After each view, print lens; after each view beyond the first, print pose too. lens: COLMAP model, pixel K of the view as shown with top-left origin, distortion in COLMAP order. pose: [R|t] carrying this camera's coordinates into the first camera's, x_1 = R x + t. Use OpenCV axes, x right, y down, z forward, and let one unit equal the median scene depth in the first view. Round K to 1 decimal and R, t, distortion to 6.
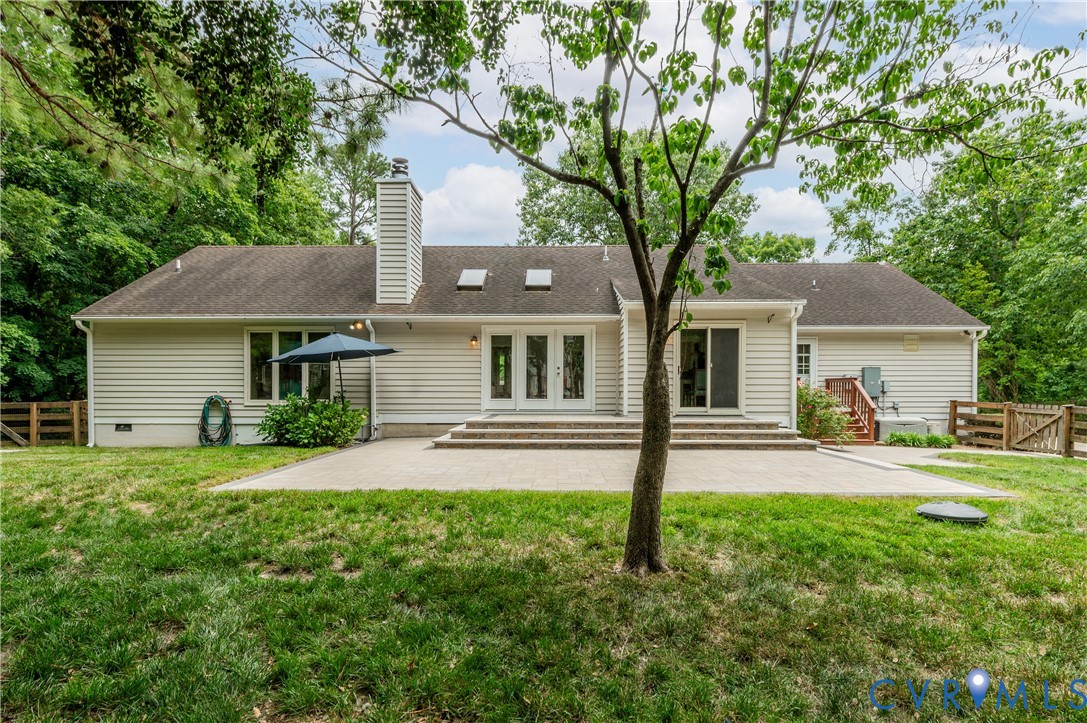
lens RADIAL K [[532.1, 0, 541.1], [0, 532.1, 386.1], [0, 0, 1]] dist [0.000952, 0.000169]
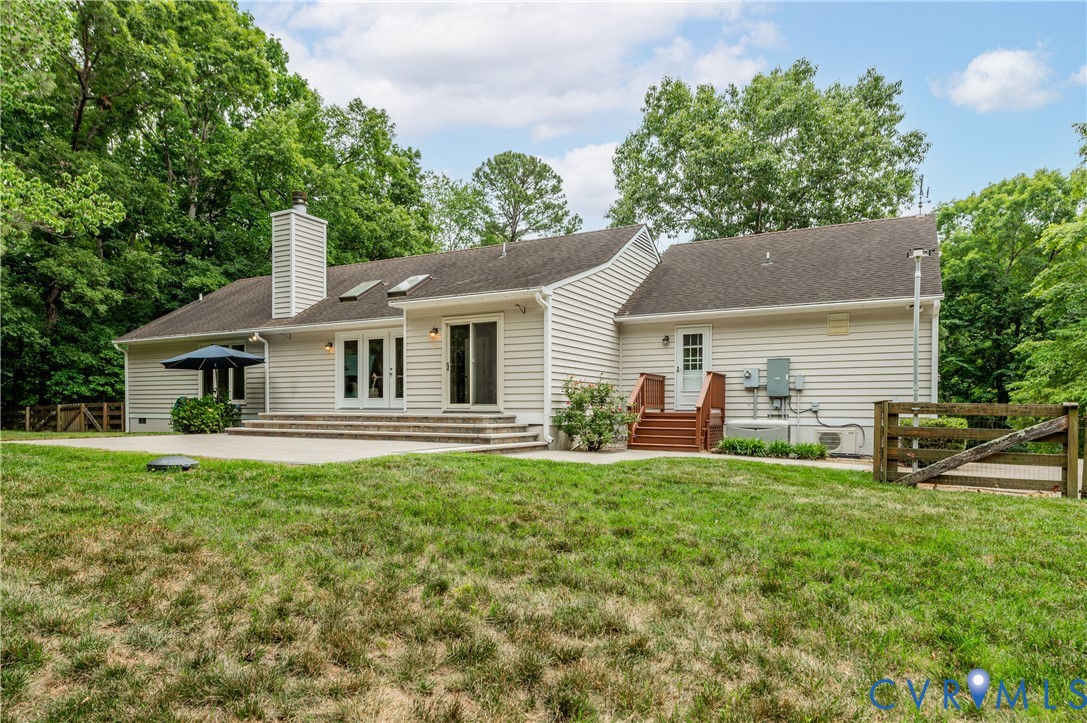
lens RADIAL K [[617.3, 0, 544.9], [0, 617.3, 387.9], [0, 0, 1]] dist [0.002433, -0.002060]
pose [[0.897490, -0.012849, -0.440848, 0.844749], [0.001315, 0.999649, -0.026458, 0.036979], [0.441033, 0.023166, 0.897192, 0.035762]]
